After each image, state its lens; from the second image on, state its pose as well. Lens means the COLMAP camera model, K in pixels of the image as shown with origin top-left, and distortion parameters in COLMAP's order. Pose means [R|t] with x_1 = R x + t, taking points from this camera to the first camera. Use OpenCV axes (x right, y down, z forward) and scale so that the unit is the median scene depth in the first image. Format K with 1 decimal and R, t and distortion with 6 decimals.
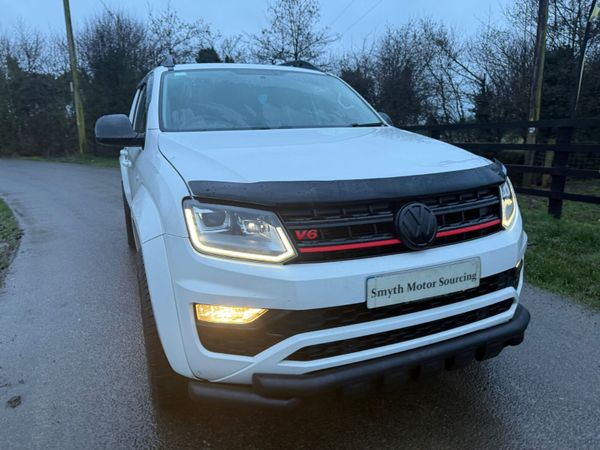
lens RADIAL K [[409.7, 0, 300.0], [0, 409.7, 225.0], [0, 0, 1]] dist [0.000426, -0.007493]
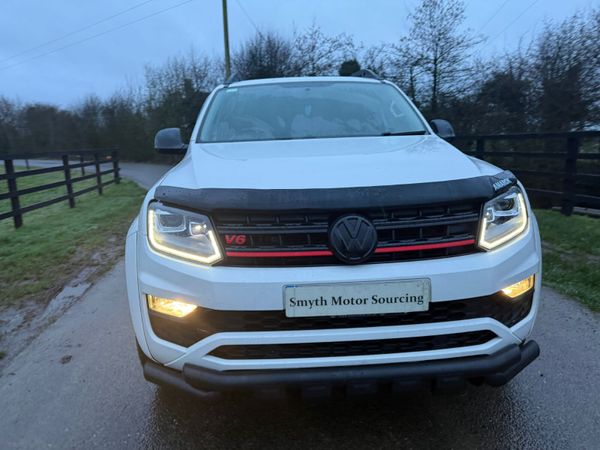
lens RADIAL K [[409.7, 0, 300.0], [0, 409.7, 225.0], [0, 0, 1]] dist [0.000426, -0.007493]
pose [[0.945380, 0.056800, -0.320983, 0.327205], [-0.063668, 0.997911, -0.010933, -0.008265], [0.319692, 0.030772, 0.947022, 0.031689]]
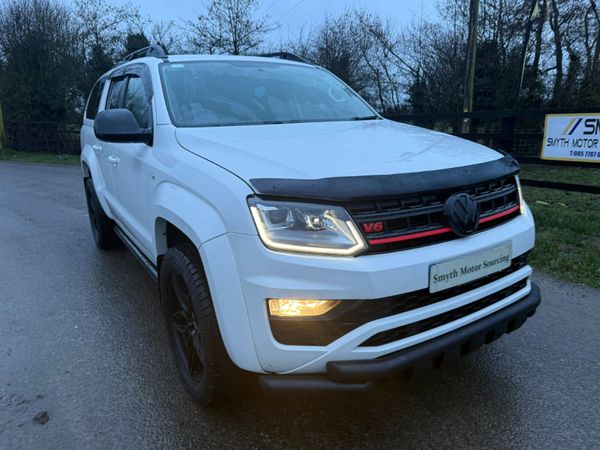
lens RADIAL K [[408.2, 0, 303.6], [0, 408.2, 229.0], [0, 0, 1]] dist [-0.000742, -0.005746]
pose [[0.987993, -0.045134, 0.147757, -0.201729], [0.040234, 0.998542, 0.035986, -0.010505], [-0.149166, -0.029609, 0.988369, -0.005726]]
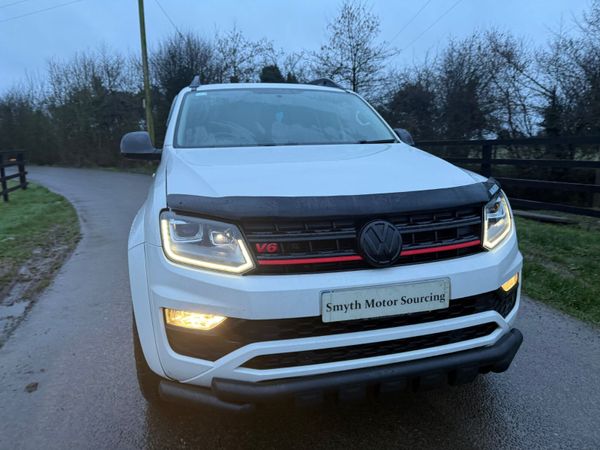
lens RADIAL K [[409.7, 0, 300.0], [0, 409.7, 225.0], [0, 0, 1]] dist [0.000426, -0.007493]
pose [[0.989851, 0.031110, -0.138666, 0.156836], [-0.035546, 0.998929, -0.029630, -0.004238], [0.137595, 0.034258, 0.989896, -0.018688]]
